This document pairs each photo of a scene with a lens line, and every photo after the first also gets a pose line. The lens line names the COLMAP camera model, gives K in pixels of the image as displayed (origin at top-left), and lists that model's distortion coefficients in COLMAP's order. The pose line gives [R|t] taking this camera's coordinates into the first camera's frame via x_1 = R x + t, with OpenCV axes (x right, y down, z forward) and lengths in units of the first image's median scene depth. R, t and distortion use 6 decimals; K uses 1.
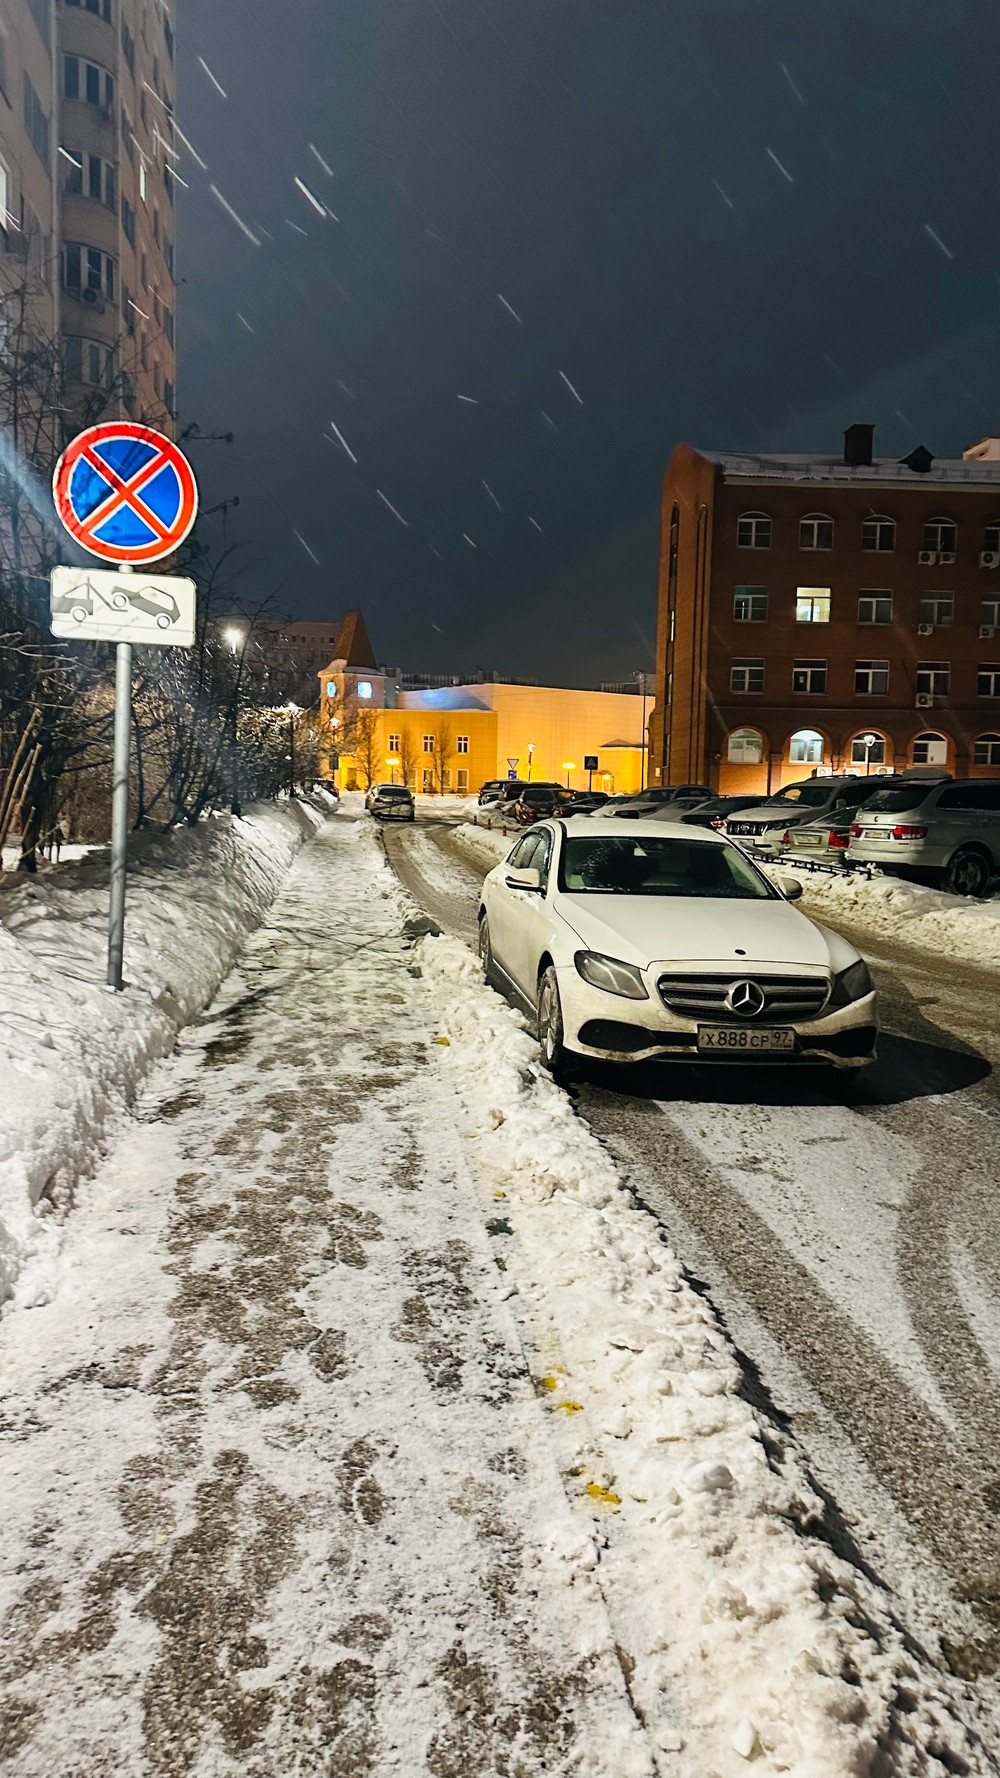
lens RADIAL K [[1400.6, 0, 499.8], [0, 1400.6, 840.5], [0, 0, 1]] dist [0.134775, -0.177119]
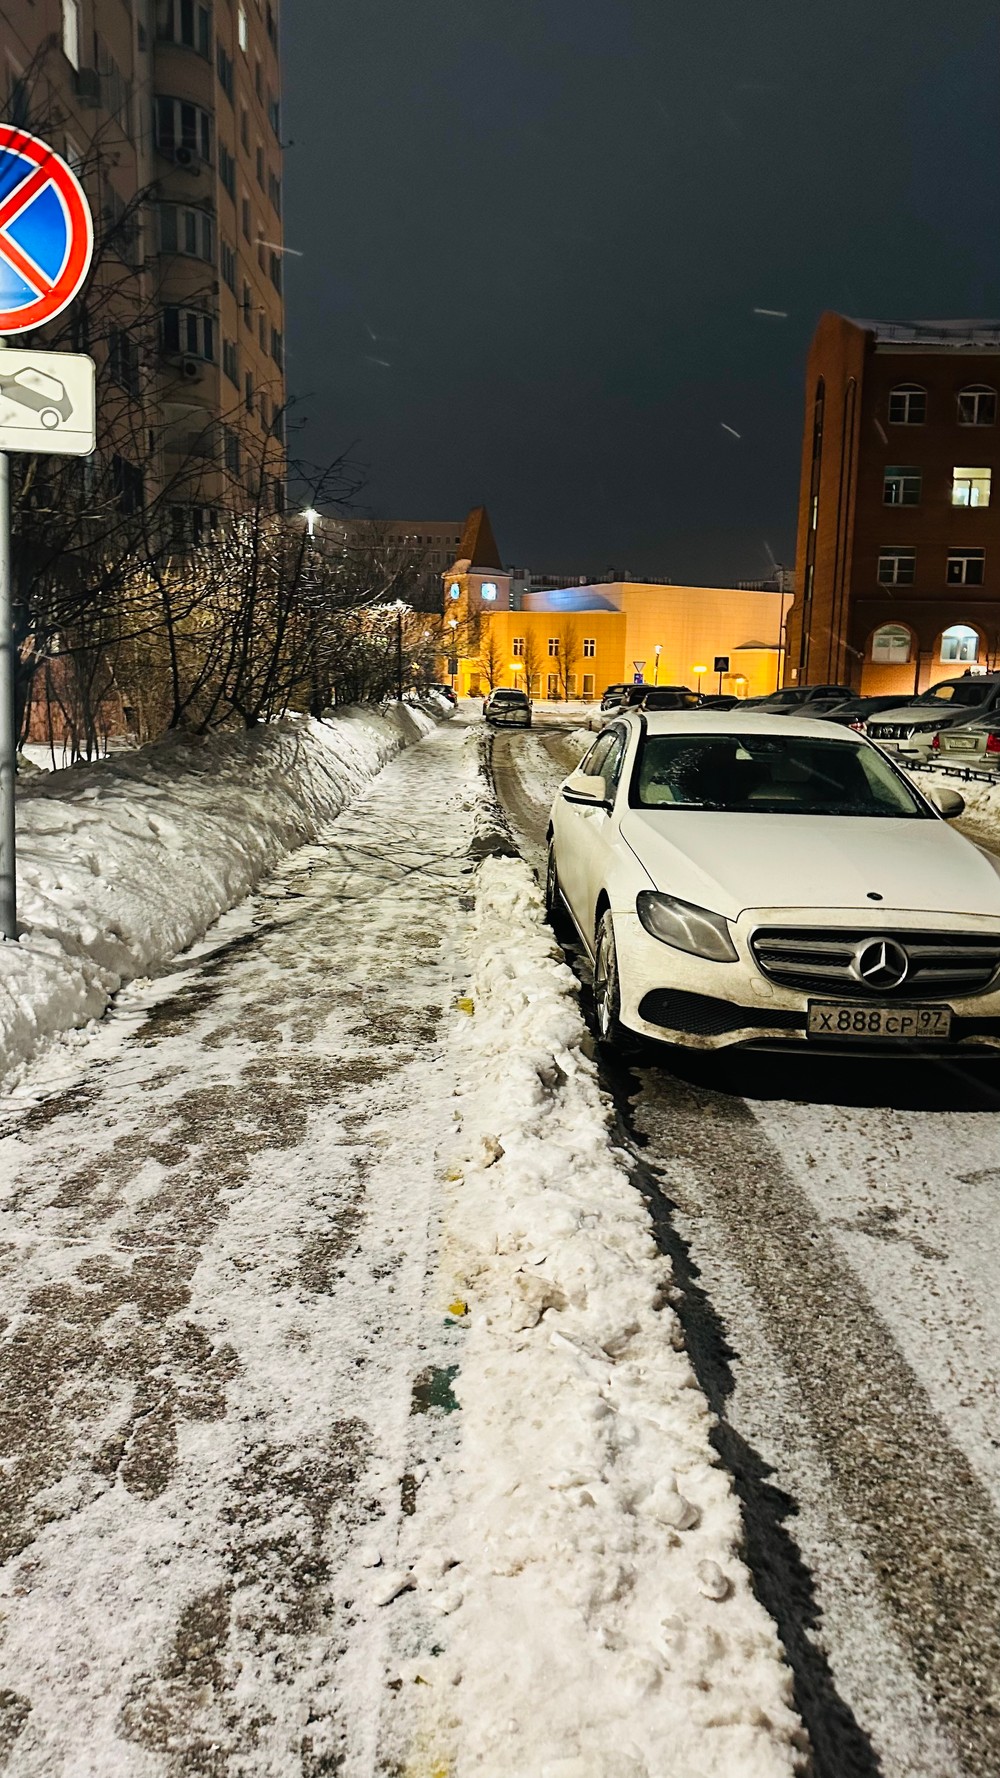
lens RADIAL K [[1413.6, 0, 500.0], [0, 1413.6, 889.0], [0, 0, 1]] dist [0.117947, -0.193122]
pose [[0.995809, 0.010477, -0.090855, 0.038112], [-0.001483, 0.995136, 0.098500, 0.005229], [0.091445, -0.097952, 0.990981, 0.215439]]
